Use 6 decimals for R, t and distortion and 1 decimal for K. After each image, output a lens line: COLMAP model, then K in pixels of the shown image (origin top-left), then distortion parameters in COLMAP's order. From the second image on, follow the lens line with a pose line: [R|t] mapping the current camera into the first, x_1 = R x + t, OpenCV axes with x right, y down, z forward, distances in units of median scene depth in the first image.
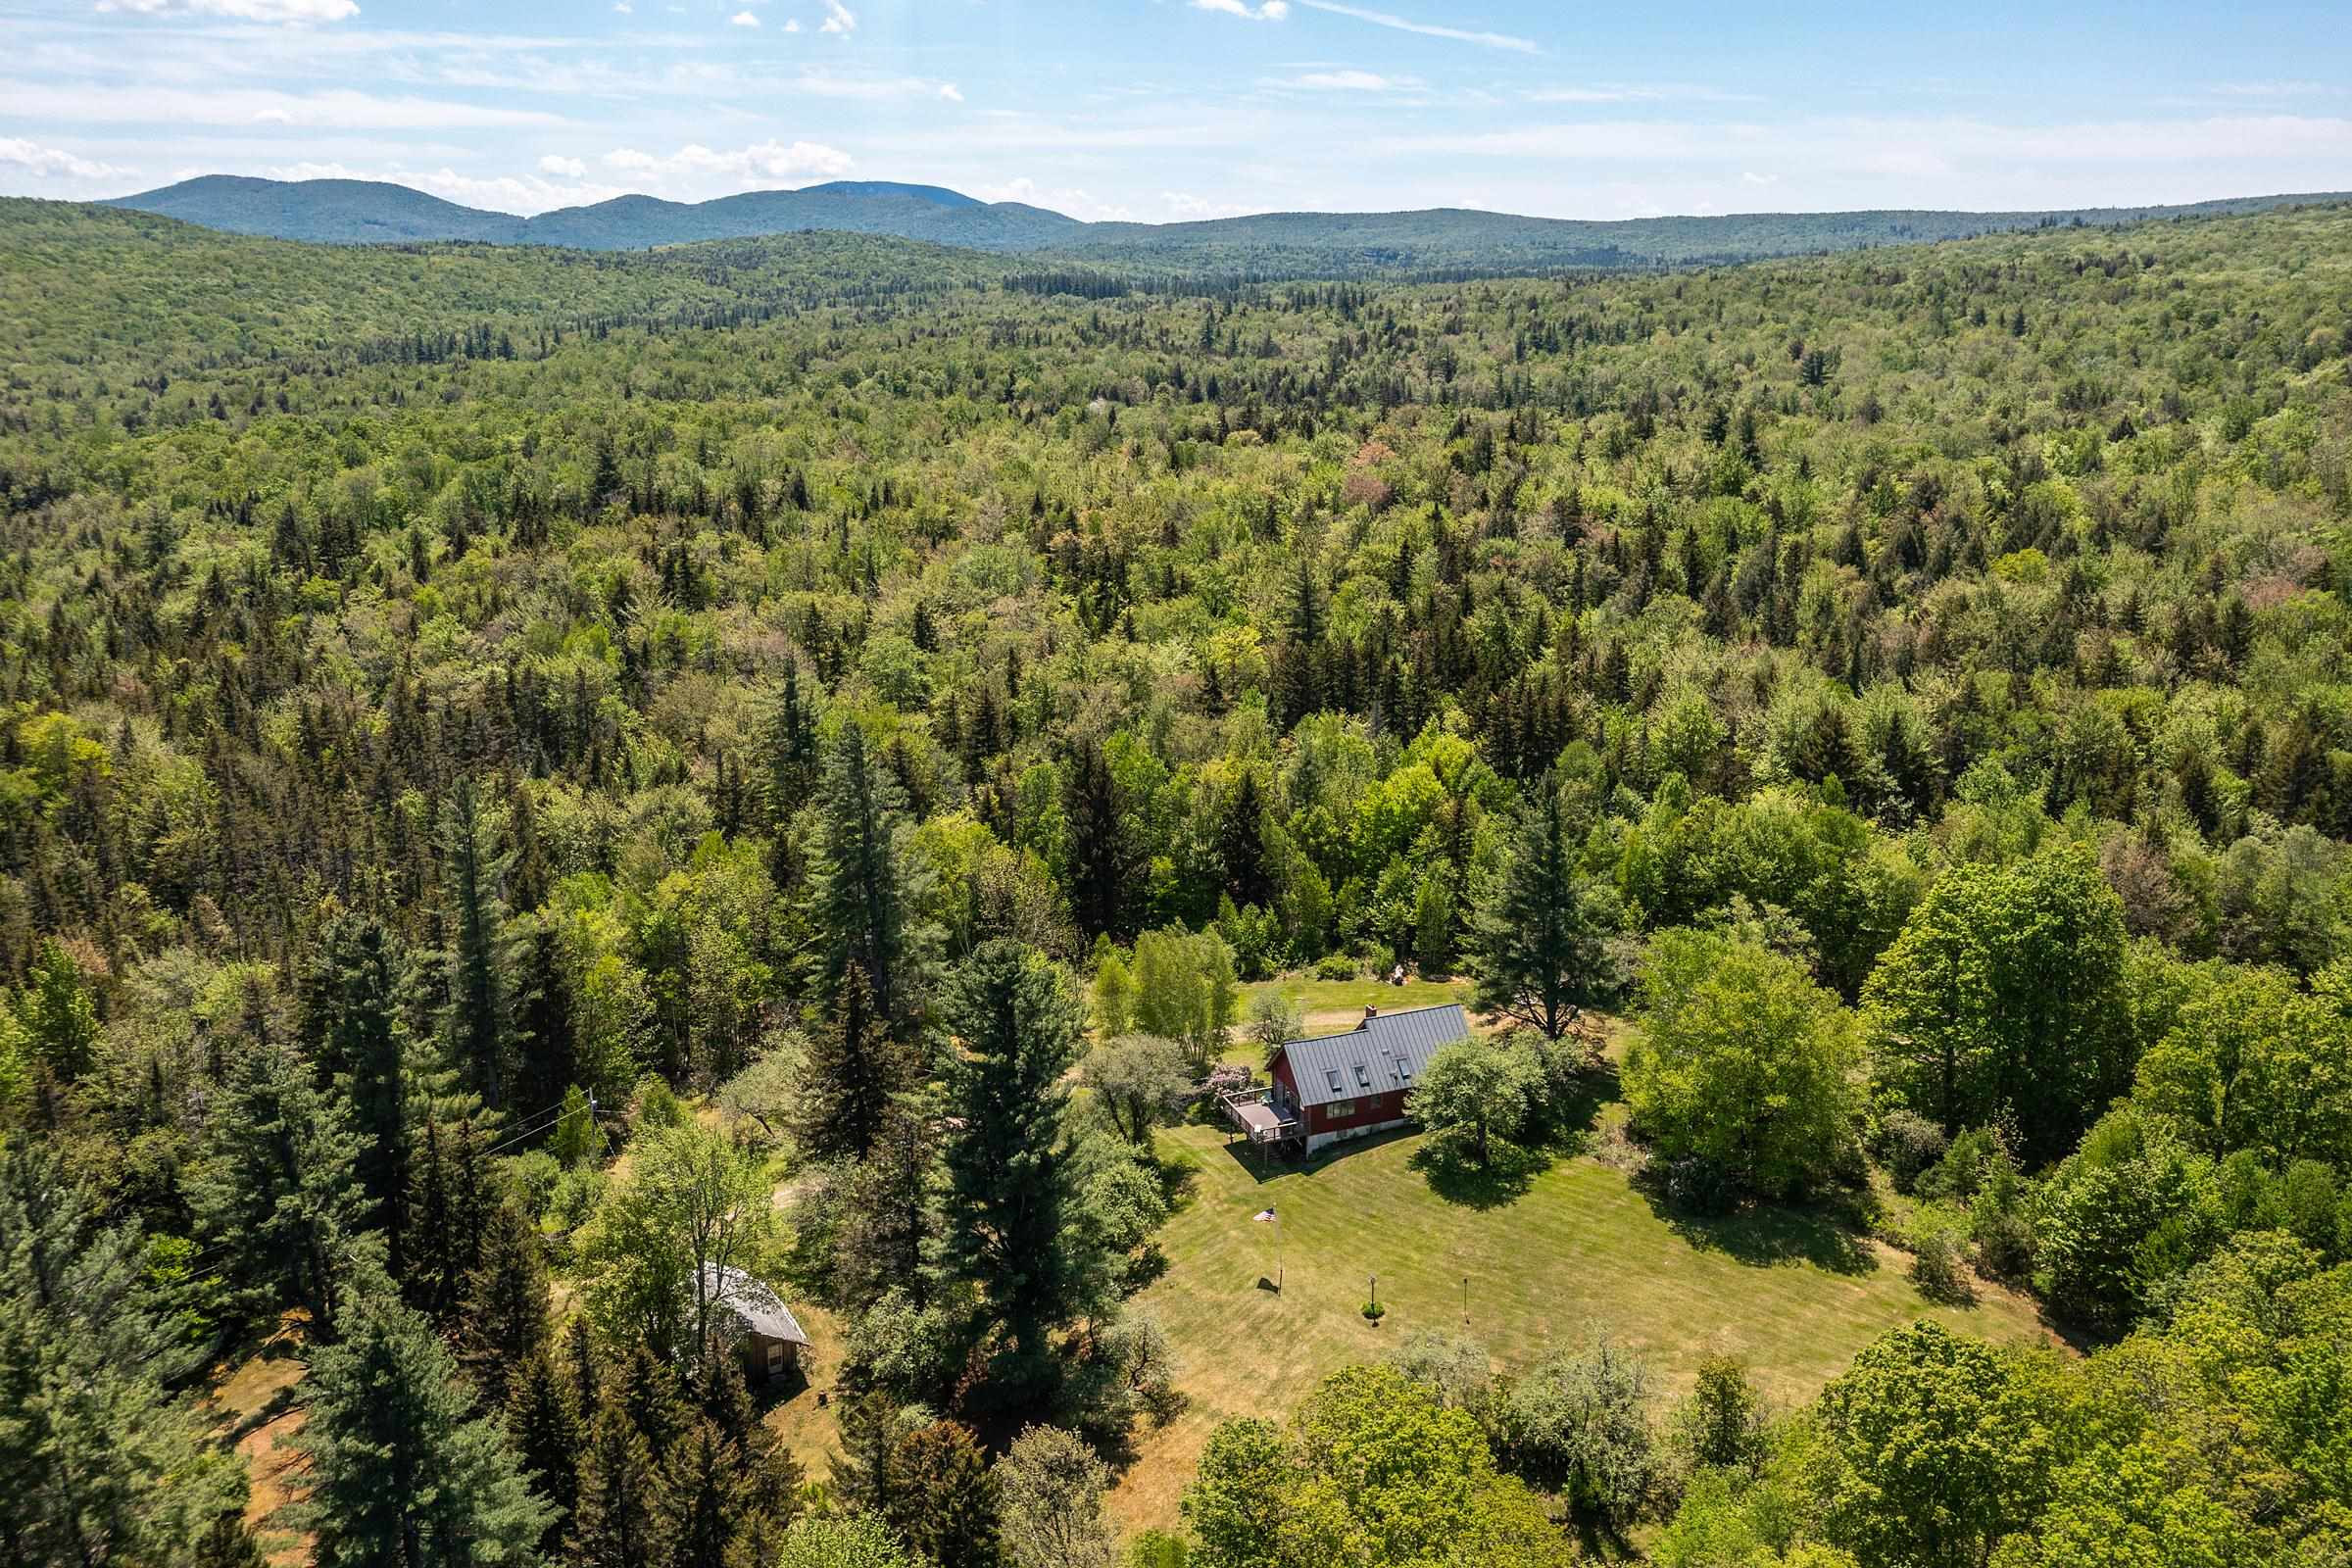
lens RADIAL K [[1874.4, 0, 1176.0], [0, 1874.4, 784.0], [0, 0, 1]] dist [0.003125, 0.001598]
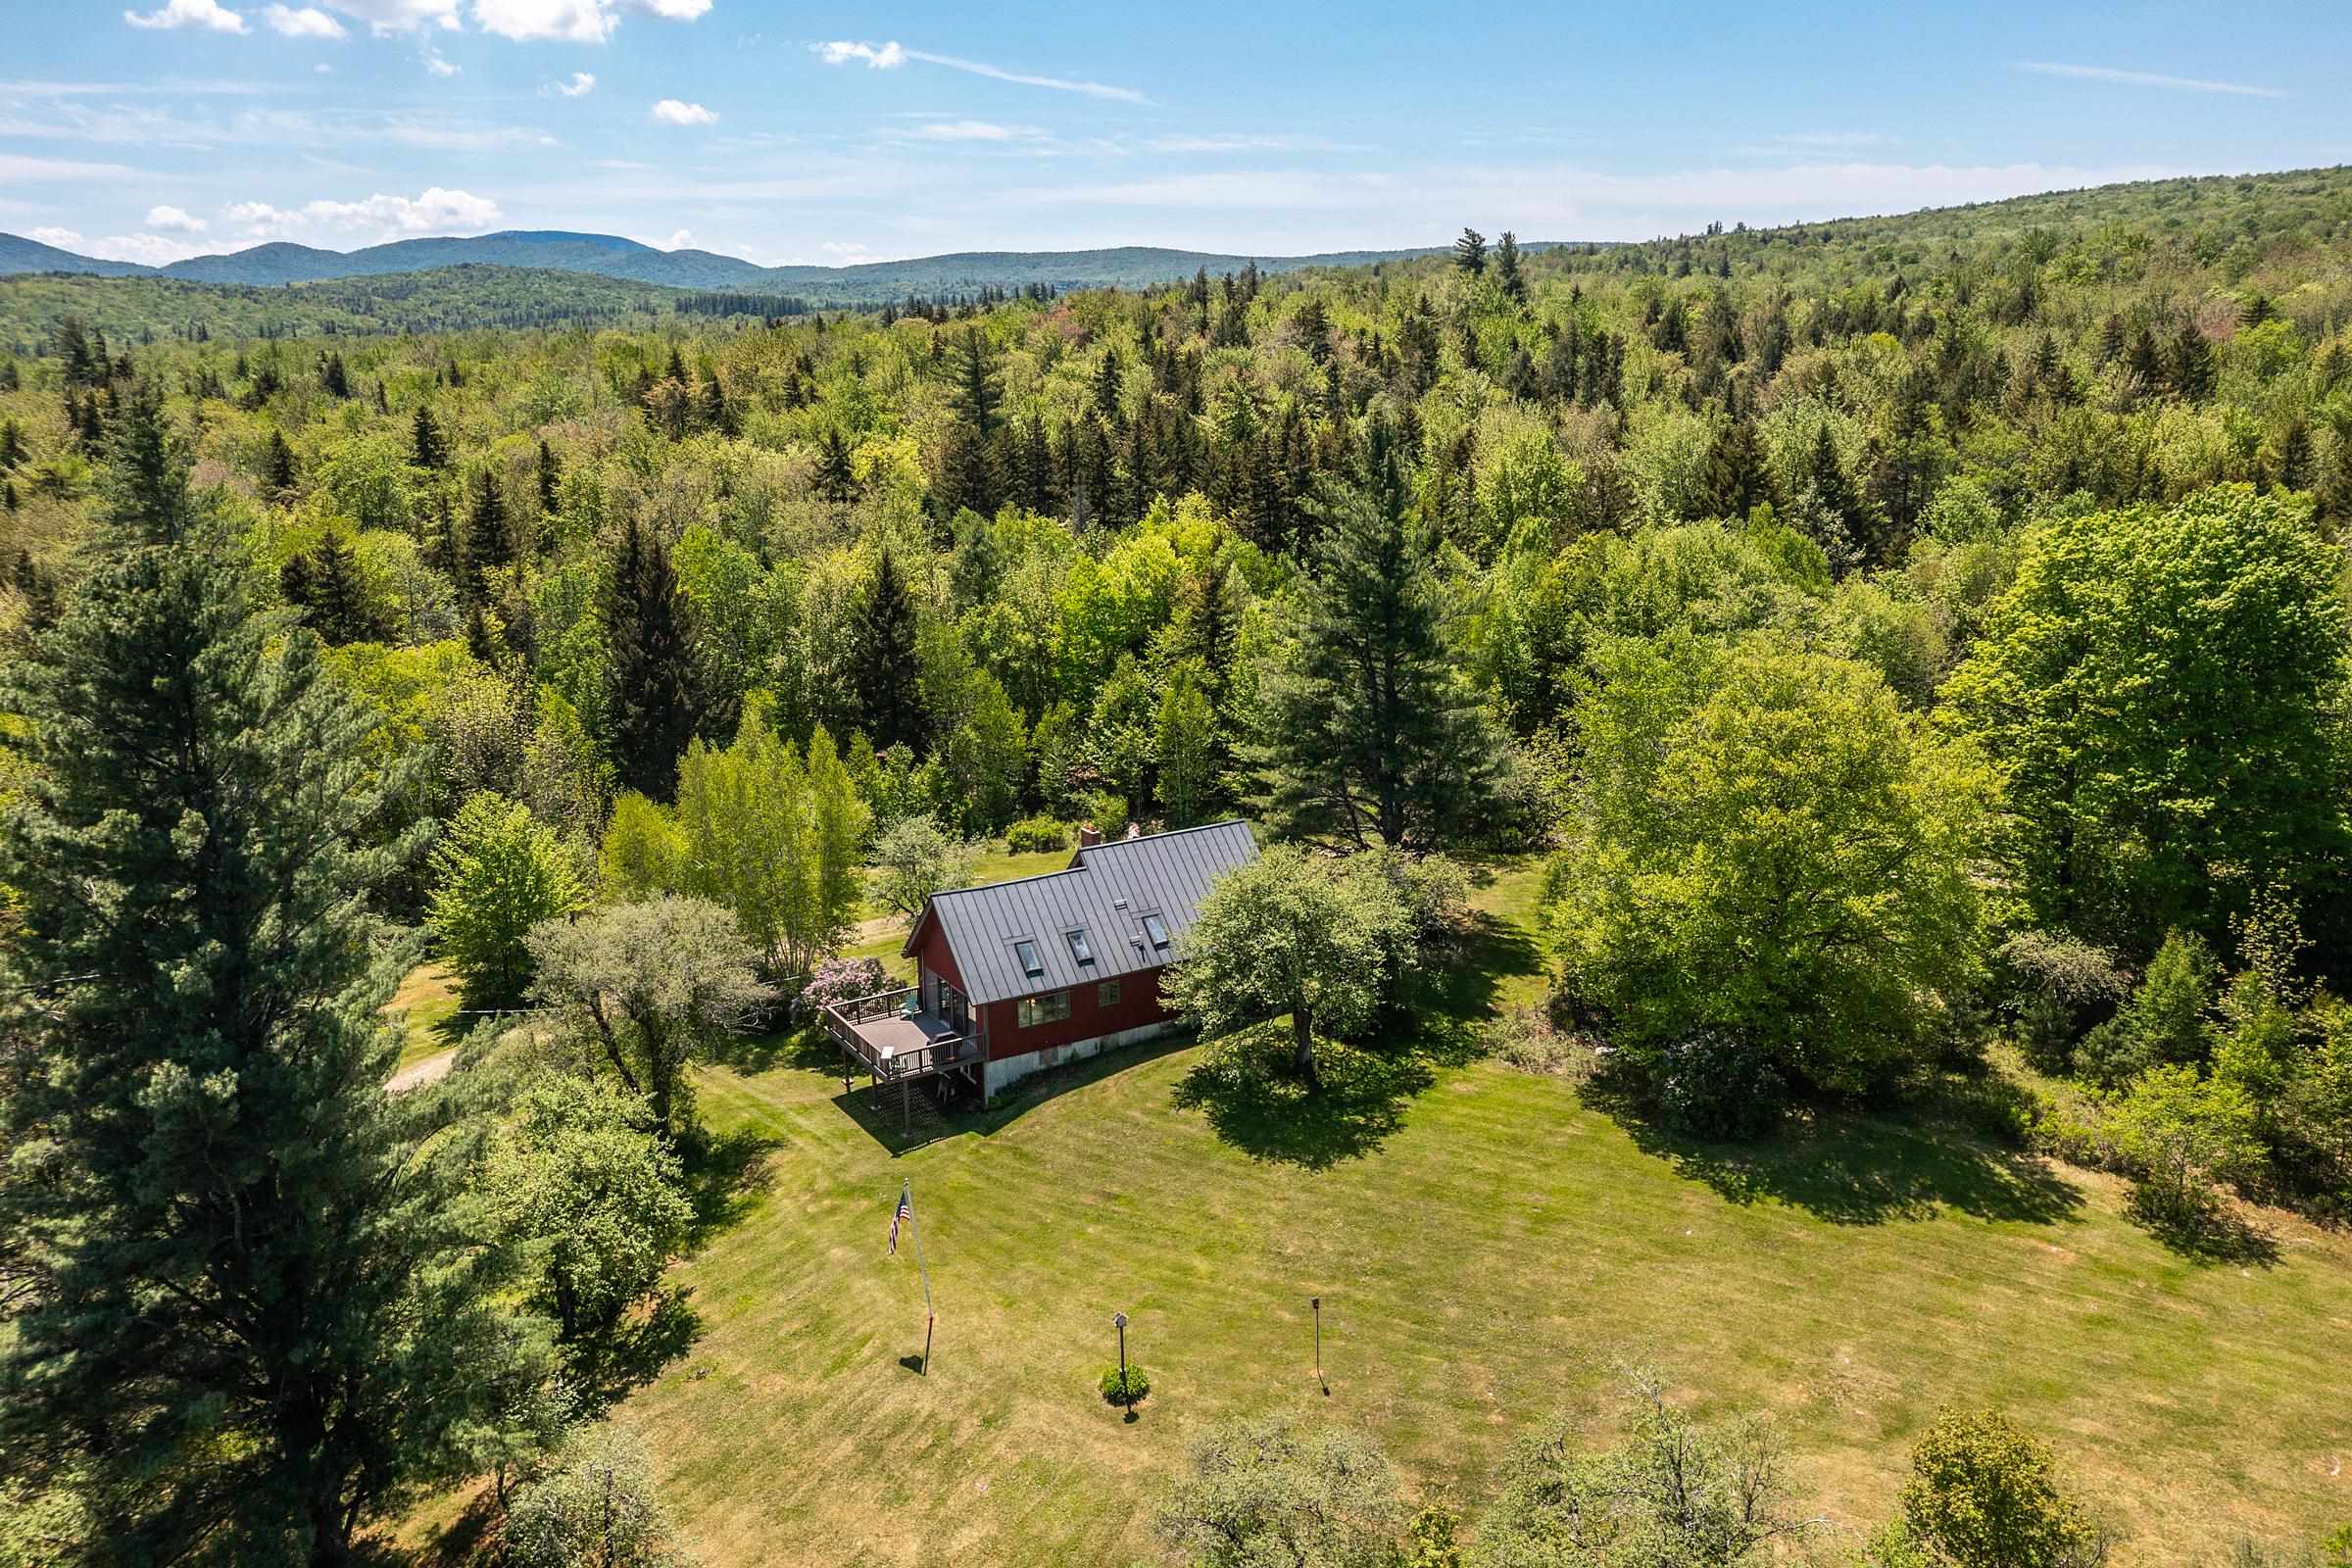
lens RADIAL K [[1874.4, 0, 1176.0], [0, 1874.4, 784.0], [0, 0, 1]] dist [0.003125, 0.001598]
pose [[0.987408, -0.052707, 0.149158, 0.048914], [0.056445, 0.998186, -0.020932, 0.123615], [-0.147784, 0.029088, 0.988592, 0.464630]]
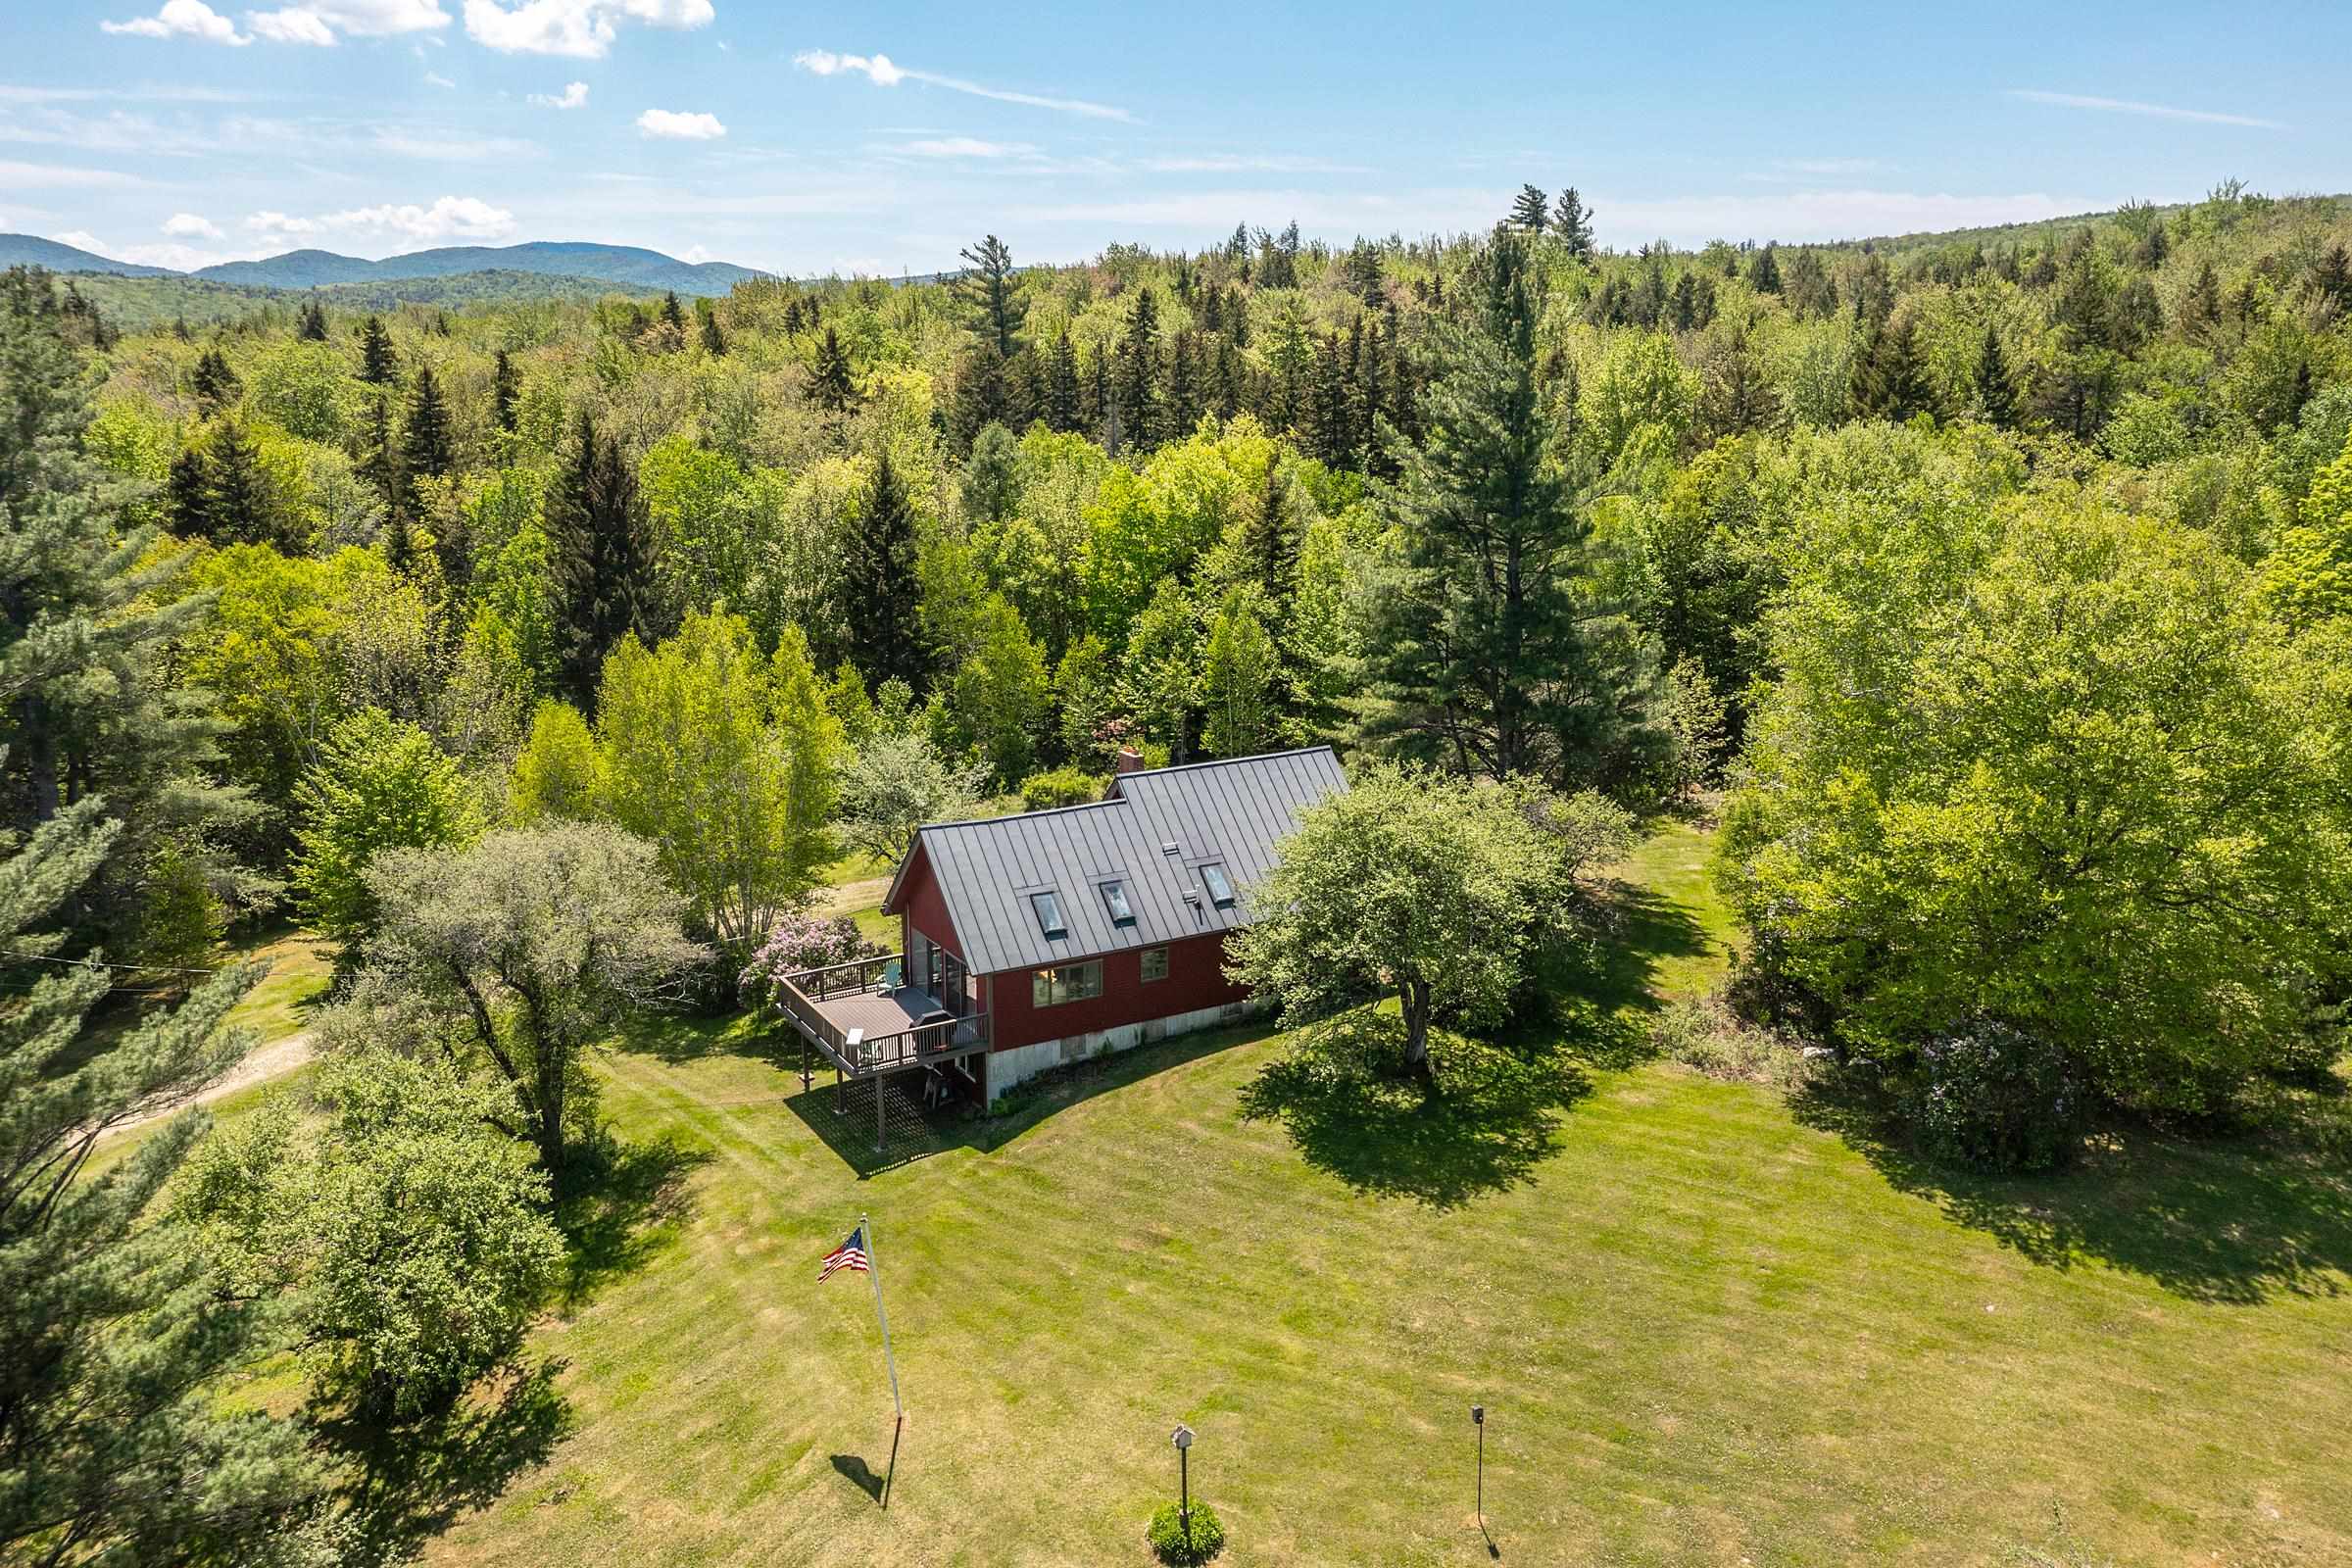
lens RADIAL K [[1874.4, 0, 1176.0], [0, 1874.4, 784.0], [0, 0, 1]] dist [0.003125, 0.001598]
pose [[0.989403, -0.036418, 0.140555, 0.056499], [0.041211, 0.998659, -0.031342, 0.145937], [-0.139225, 0.036803, 0.989577, 0.603767]]
